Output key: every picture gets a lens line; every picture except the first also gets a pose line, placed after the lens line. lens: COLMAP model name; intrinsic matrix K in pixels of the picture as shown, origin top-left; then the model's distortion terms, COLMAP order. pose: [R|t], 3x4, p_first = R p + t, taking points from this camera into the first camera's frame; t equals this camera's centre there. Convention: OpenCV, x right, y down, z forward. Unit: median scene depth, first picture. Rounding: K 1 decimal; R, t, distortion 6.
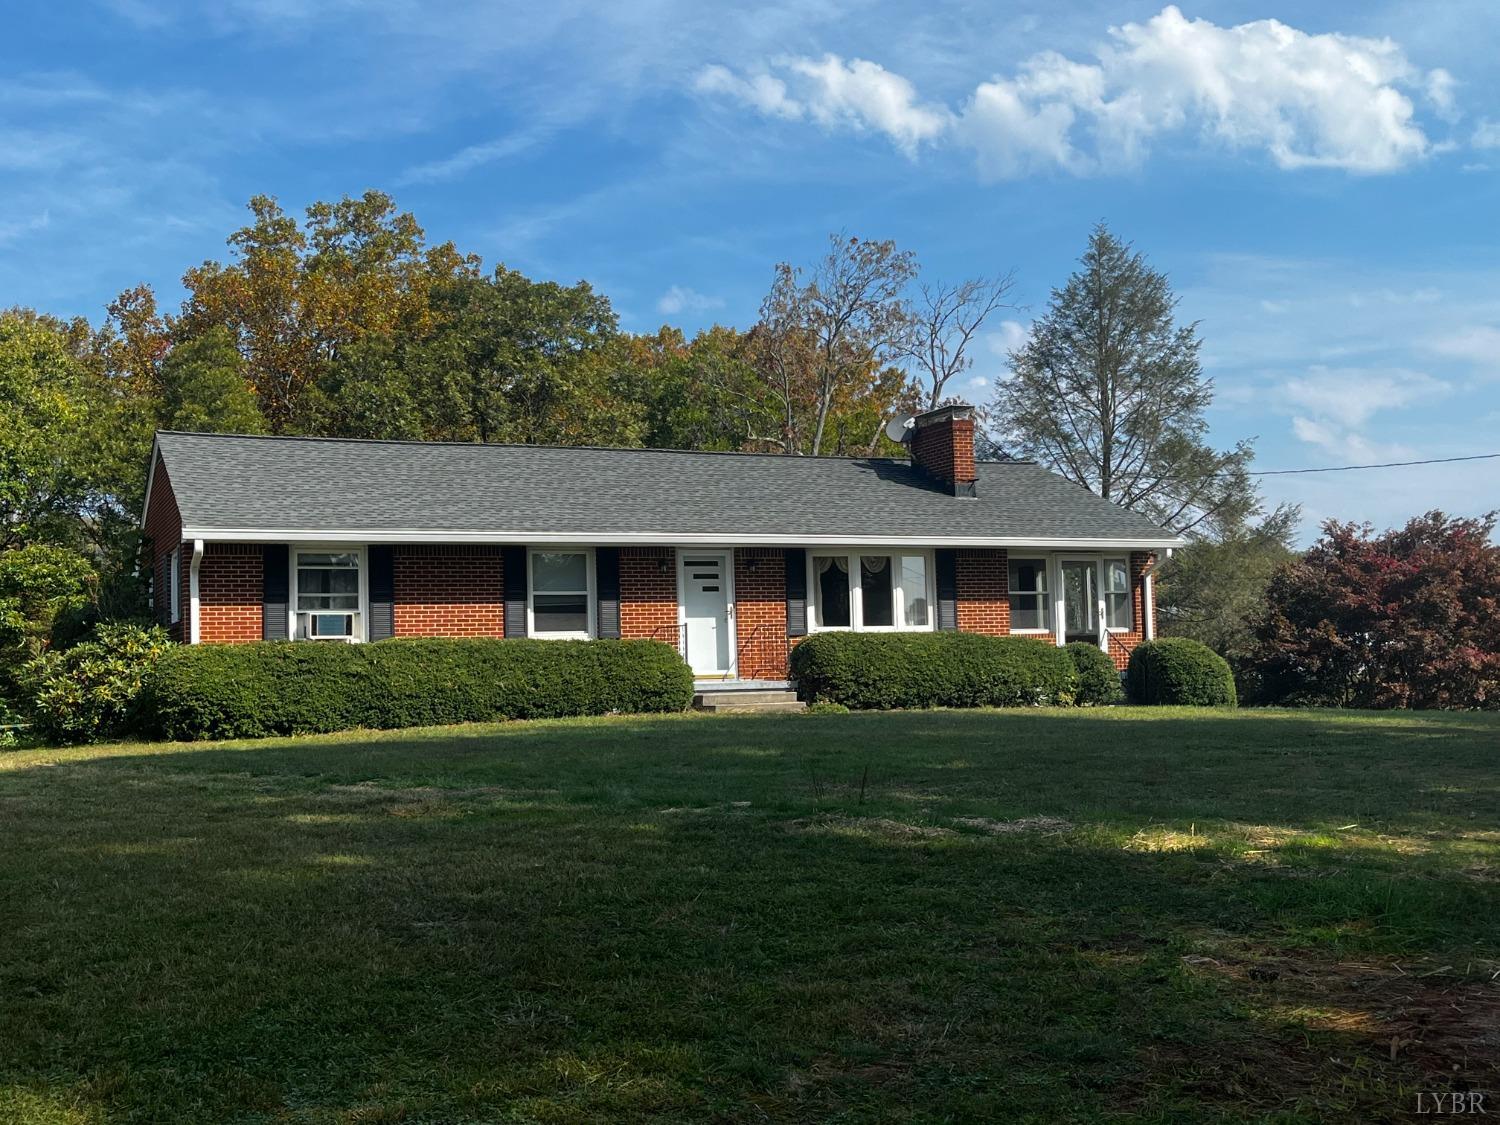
lens RADIAL K [[1705.3, 0, 749.3], [0, 1705.3, 567.3], [0, 0, 1]] dist [0.195660, -0.681463]
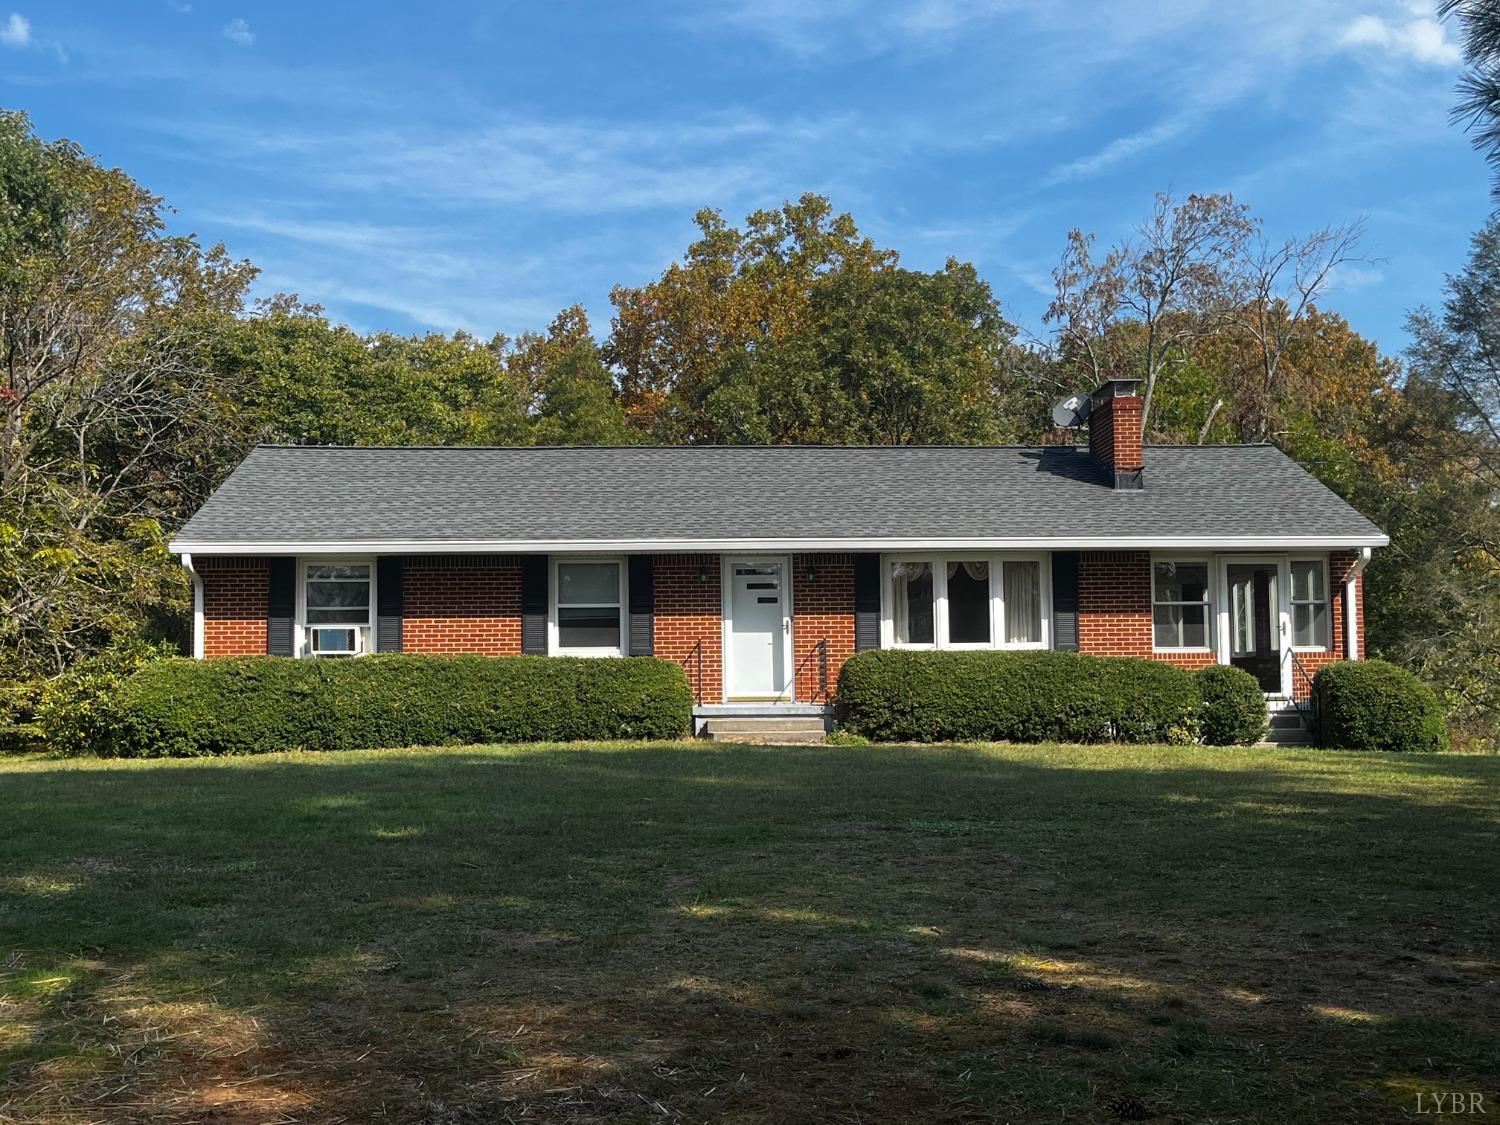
lens RADIAL K [[1739.0, 0, 750.0], [0, 1739.0, 562.5], [0, 0, 1]] dist [0.137213, -0.283136]
pose [[0.932694, -0.010940, -0.360503, 0.306767], [0.009041, 0.999935, -0.006955, -0.000905], [0.360556, 0.003227, 0.932732, 0.155586]]
